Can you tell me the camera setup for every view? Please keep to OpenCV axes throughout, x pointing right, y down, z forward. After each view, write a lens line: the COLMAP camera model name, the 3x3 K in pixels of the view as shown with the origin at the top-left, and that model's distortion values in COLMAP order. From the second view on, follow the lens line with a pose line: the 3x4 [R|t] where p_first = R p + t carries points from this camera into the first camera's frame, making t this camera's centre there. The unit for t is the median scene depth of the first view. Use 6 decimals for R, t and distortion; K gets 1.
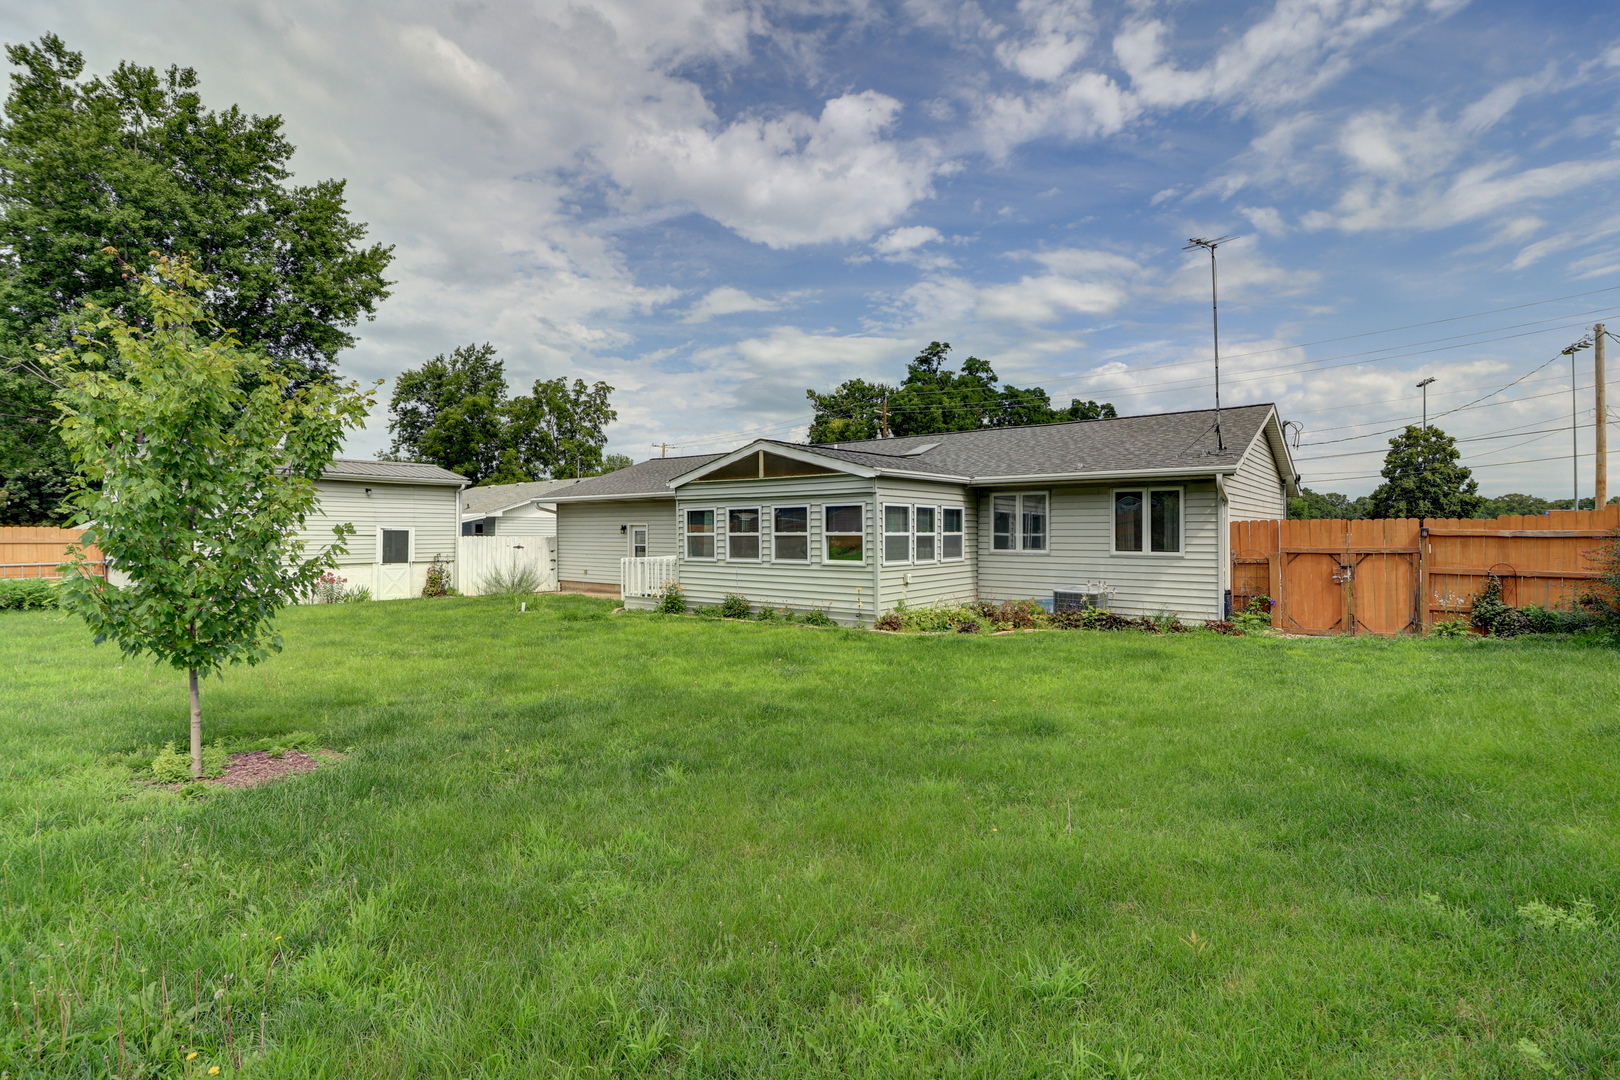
lens RADIAL K [[743.8, 0, 811.9], [0, 743.8, 520.3], [0, 0, 1]] dist [0.000097, -0.014950]
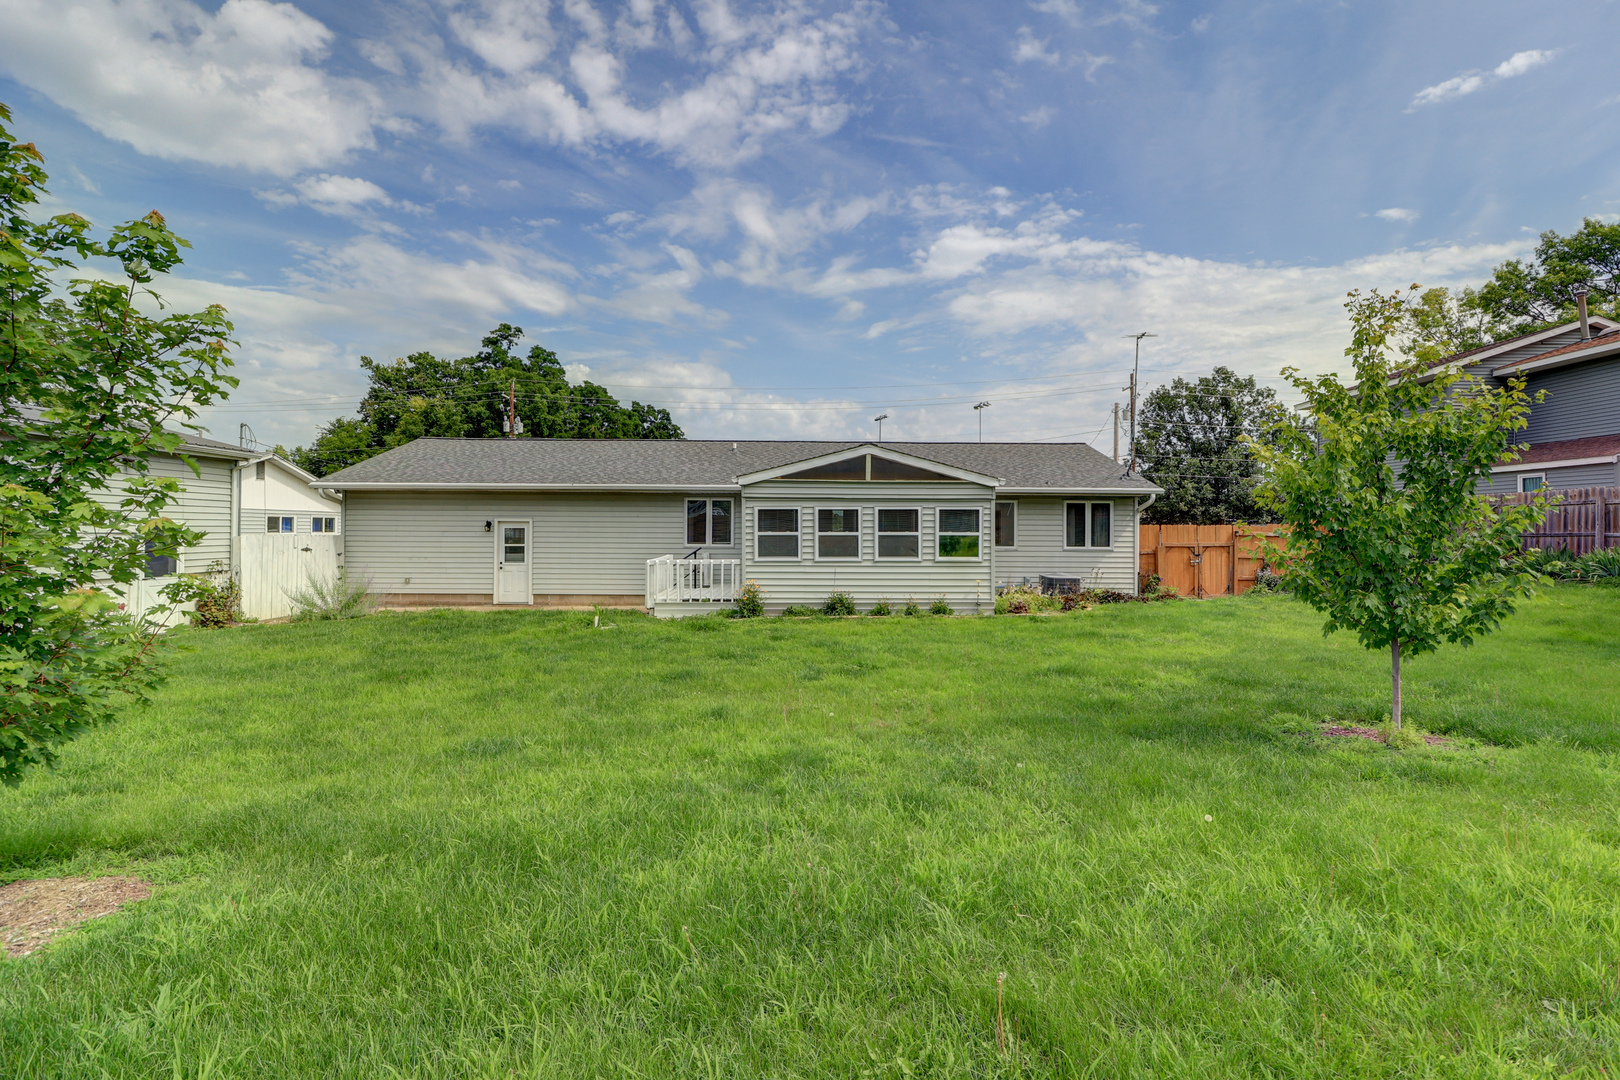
lens RADIAL K [[743.8, 0, 811.9], [0, 743.8, 520.3], [0, 0, 1]] dist [0.000097, -0.014950]
pose [[0.781641, 0.011903, 0.623616, -0.765739], [-0.014918, 0.999889, -0.000387, 0.000960], [-0.623551, -0.009001, 0.781731, 0.221883]]
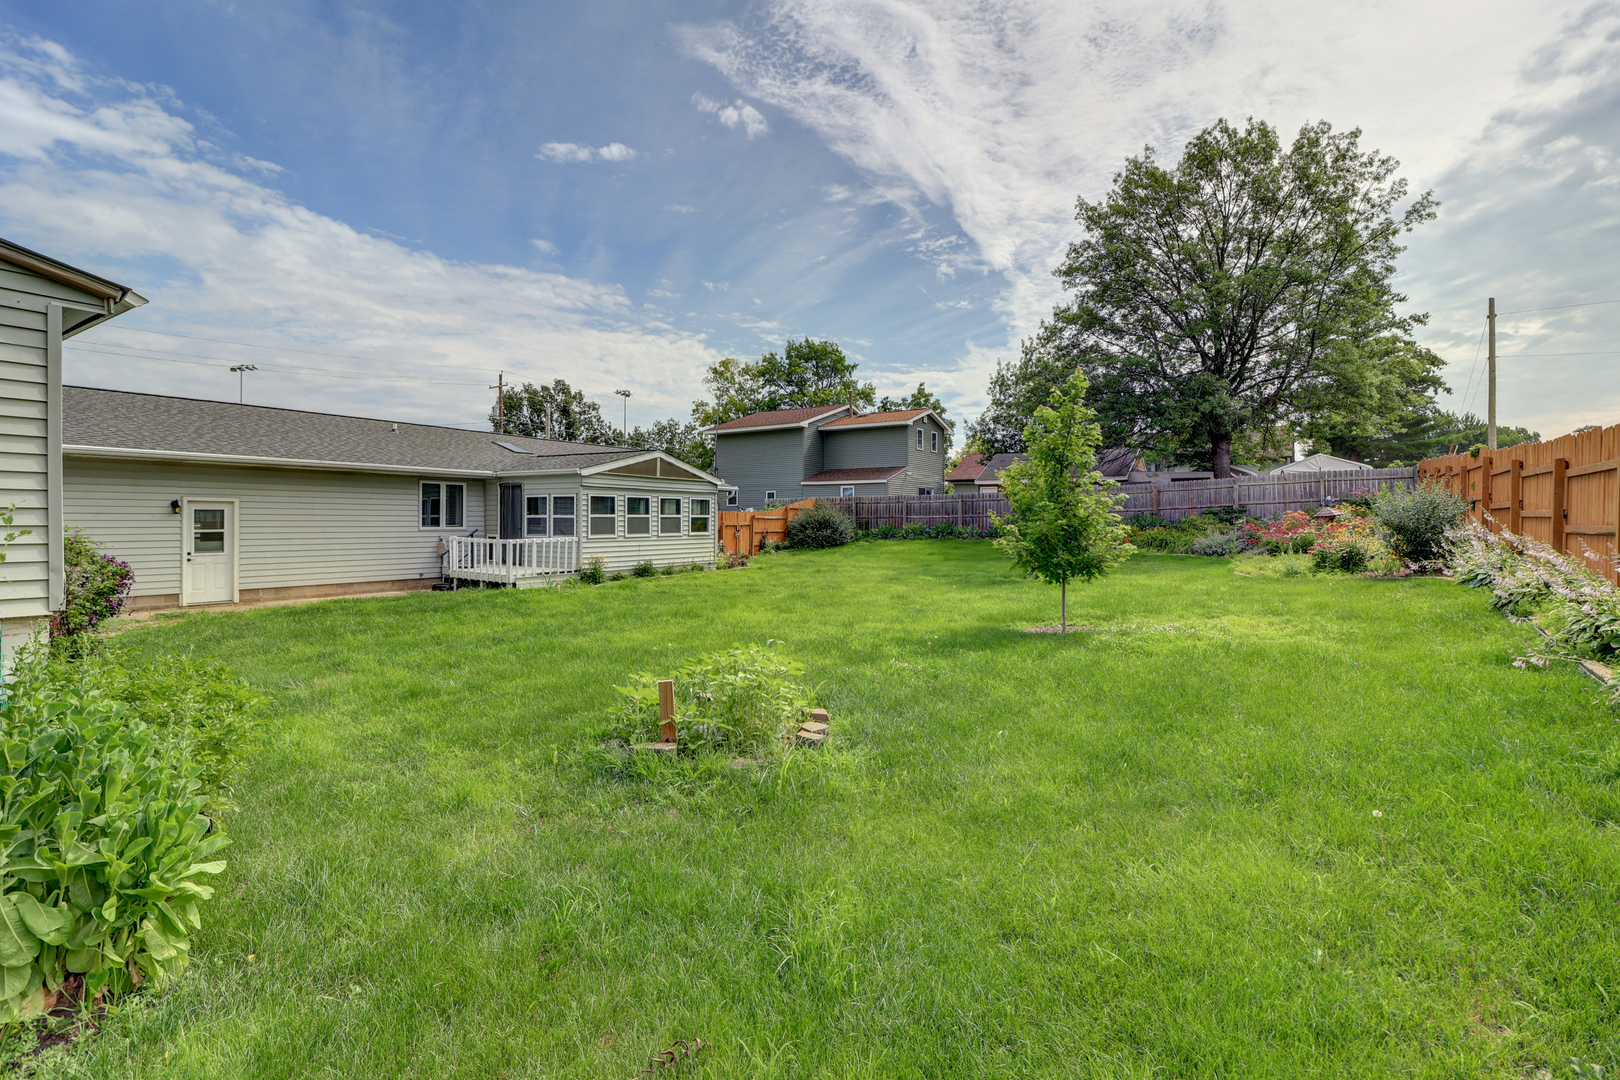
lens RADIAL K [[741.4, 0, 810.0], [0, 741.4, 526.6], [0, 0, 1]] dist [-0.001472, -0.014182]
pose [[-0.093147, -0.008311, 0.995618, -1.464434], [-0.018620, 0.999805, 0.006604, 0.023421], [-0.995478, -0.017923, -0.093284, 0.821560]]
